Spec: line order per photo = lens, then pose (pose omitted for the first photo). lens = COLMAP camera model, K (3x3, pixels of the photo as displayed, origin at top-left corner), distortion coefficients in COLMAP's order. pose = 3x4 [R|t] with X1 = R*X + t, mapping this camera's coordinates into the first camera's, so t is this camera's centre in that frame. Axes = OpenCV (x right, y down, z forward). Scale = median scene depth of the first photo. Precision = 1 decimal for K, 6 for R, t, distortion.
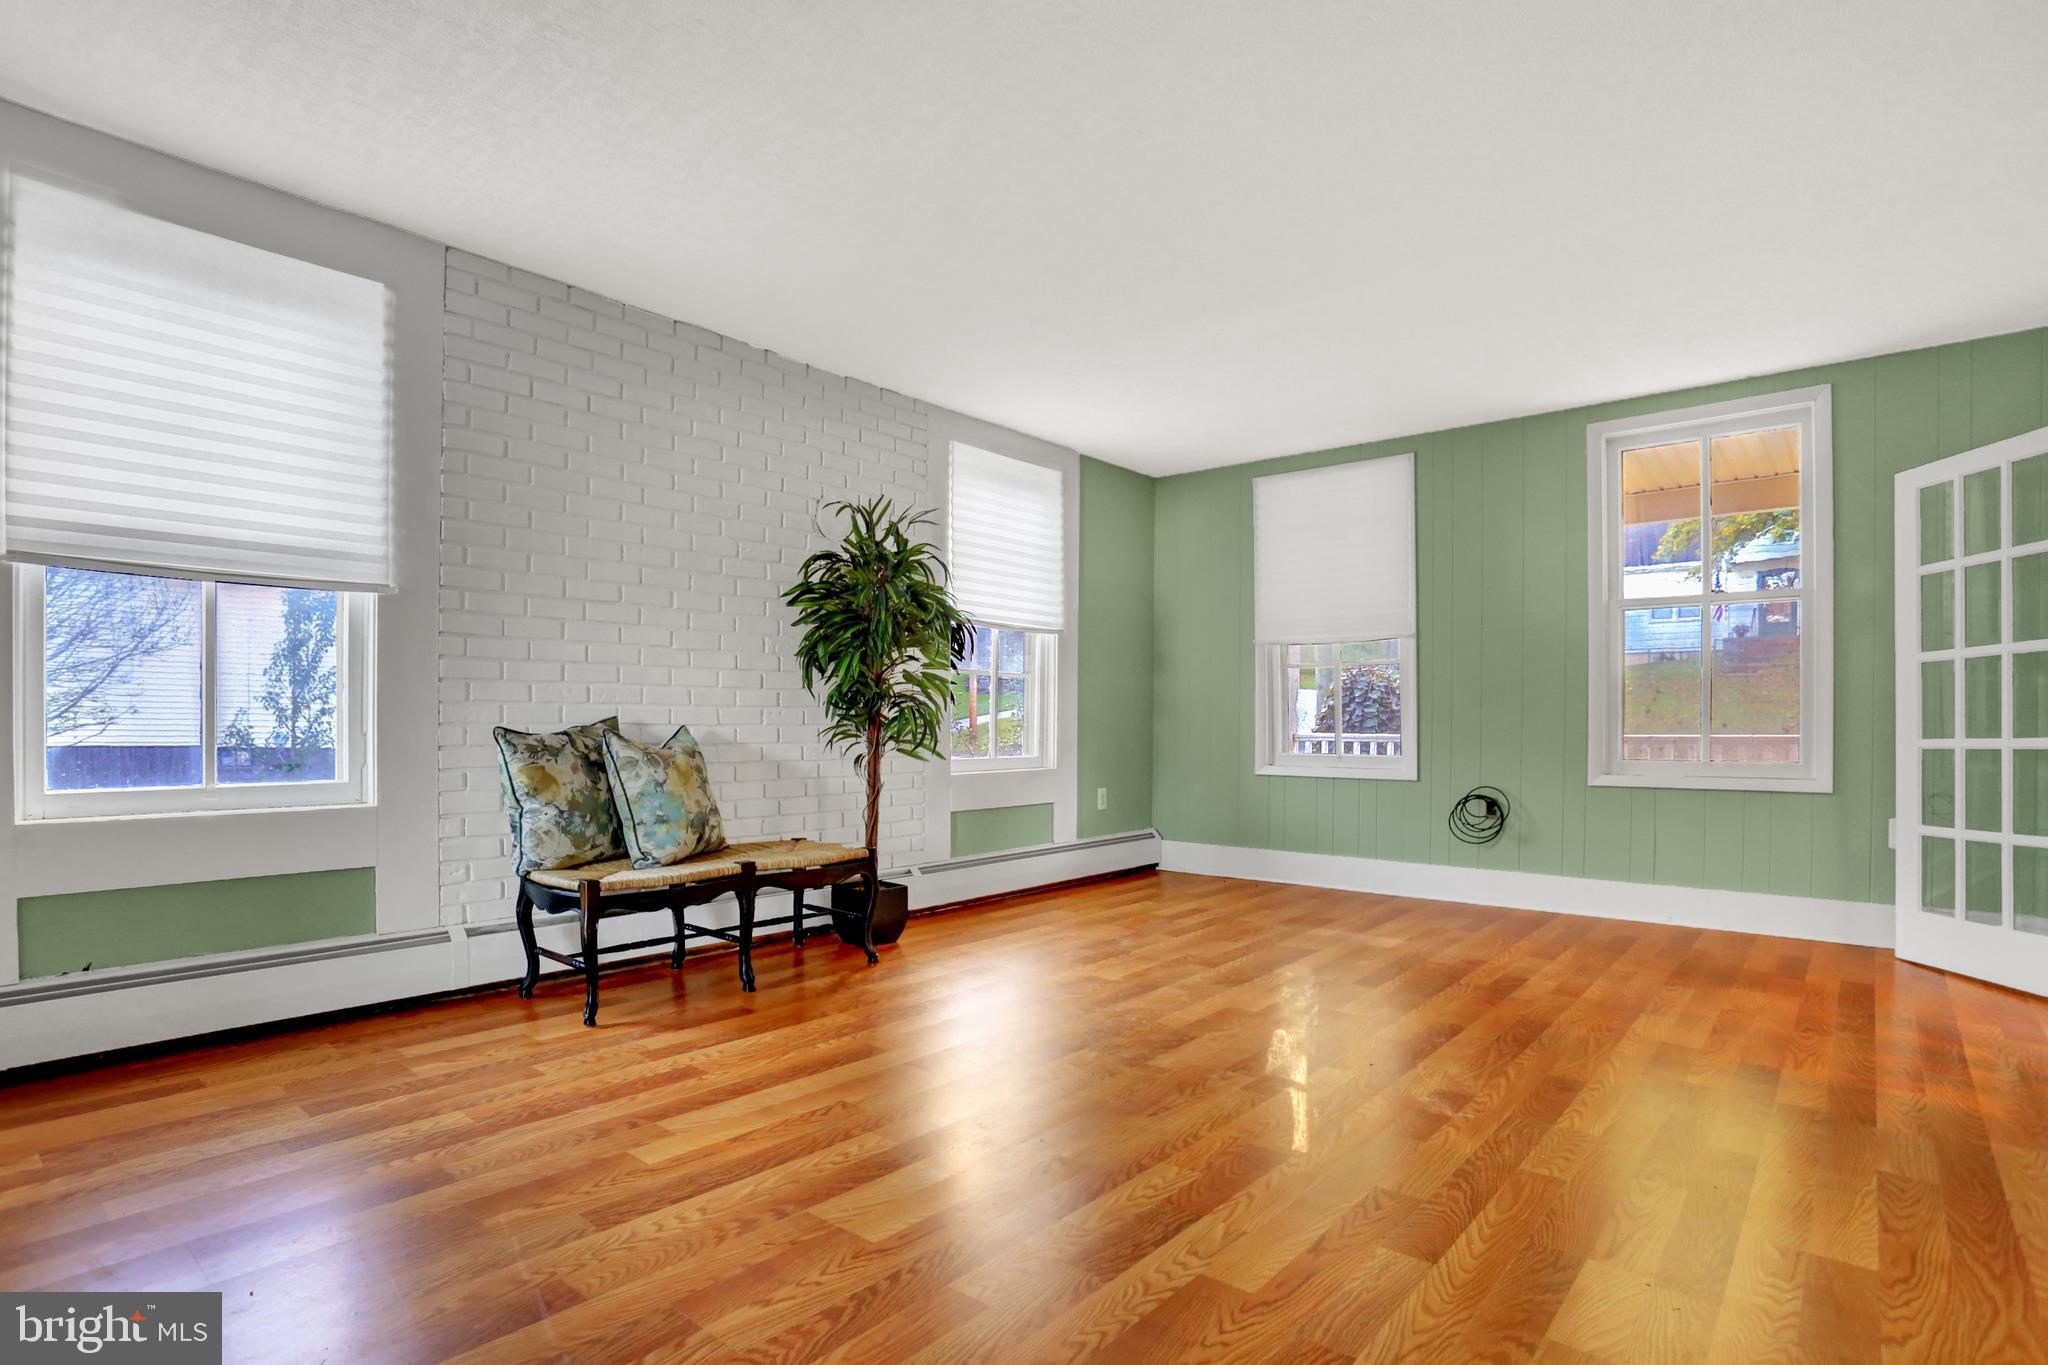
lens RADIAL K [[1014.4, 0, 1025.0], [0, 1014.4, 732.7], [0, 0, 1]] dist [-0.059745, 0.000460]
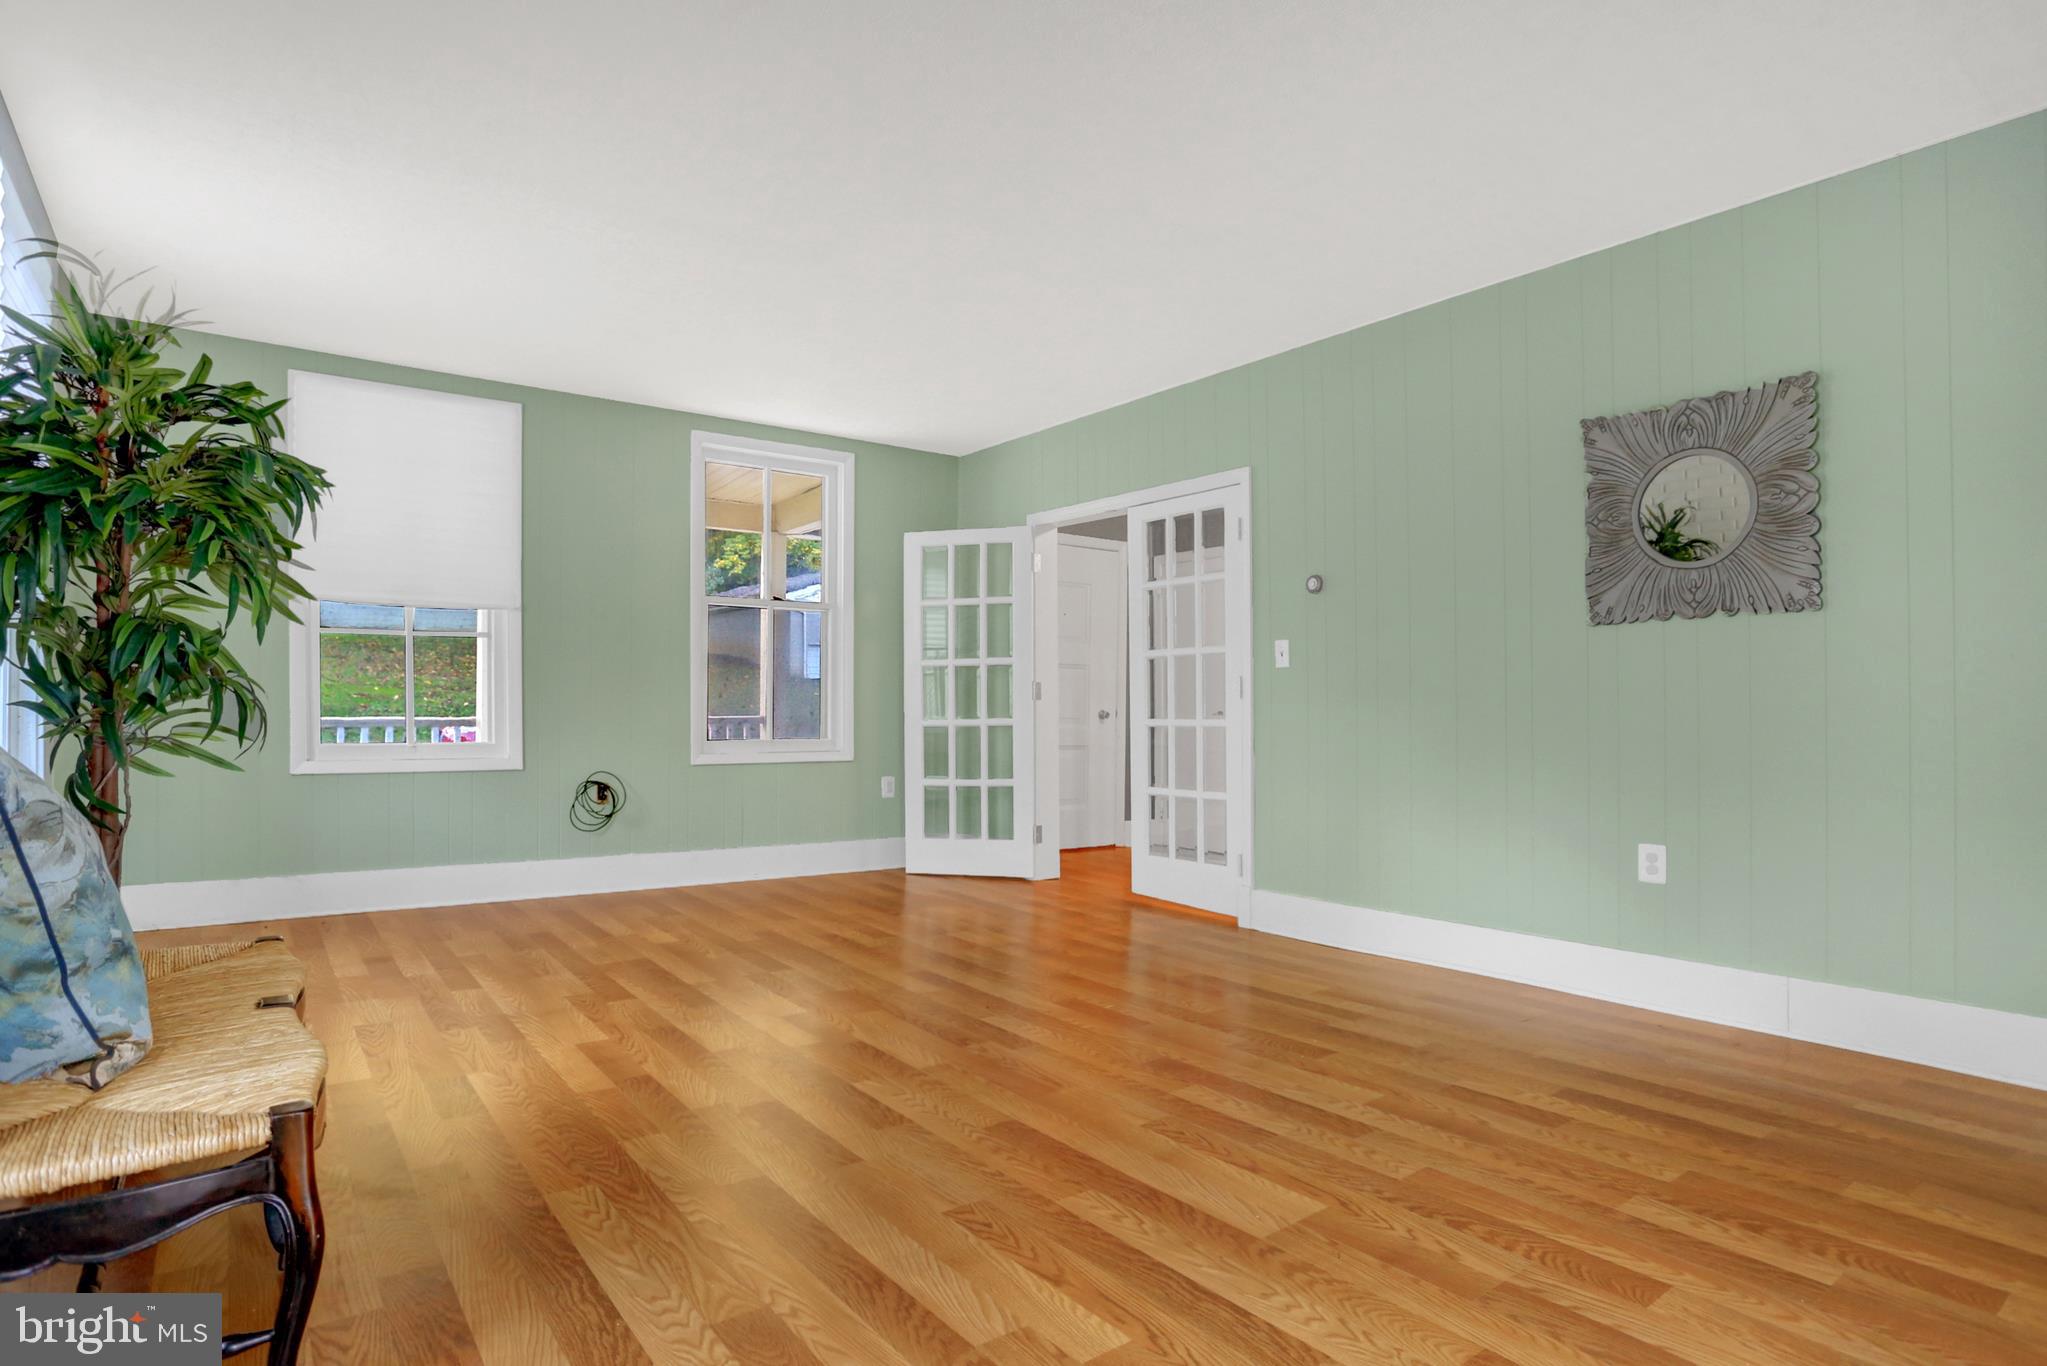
lens RADIAL K [[1064.3, 0, 1023.5], [0, 1064.3, 717.9], [0, 0, 1]] dist [-0.039754, -0.000147]
pose [[0.224914, -0.007530, 0.974350, -0.595553], [-0.001609, 0.999966, 0.008099, -0.009317], [-0.974377, -0.003389, 0.224894, 0.481428]]
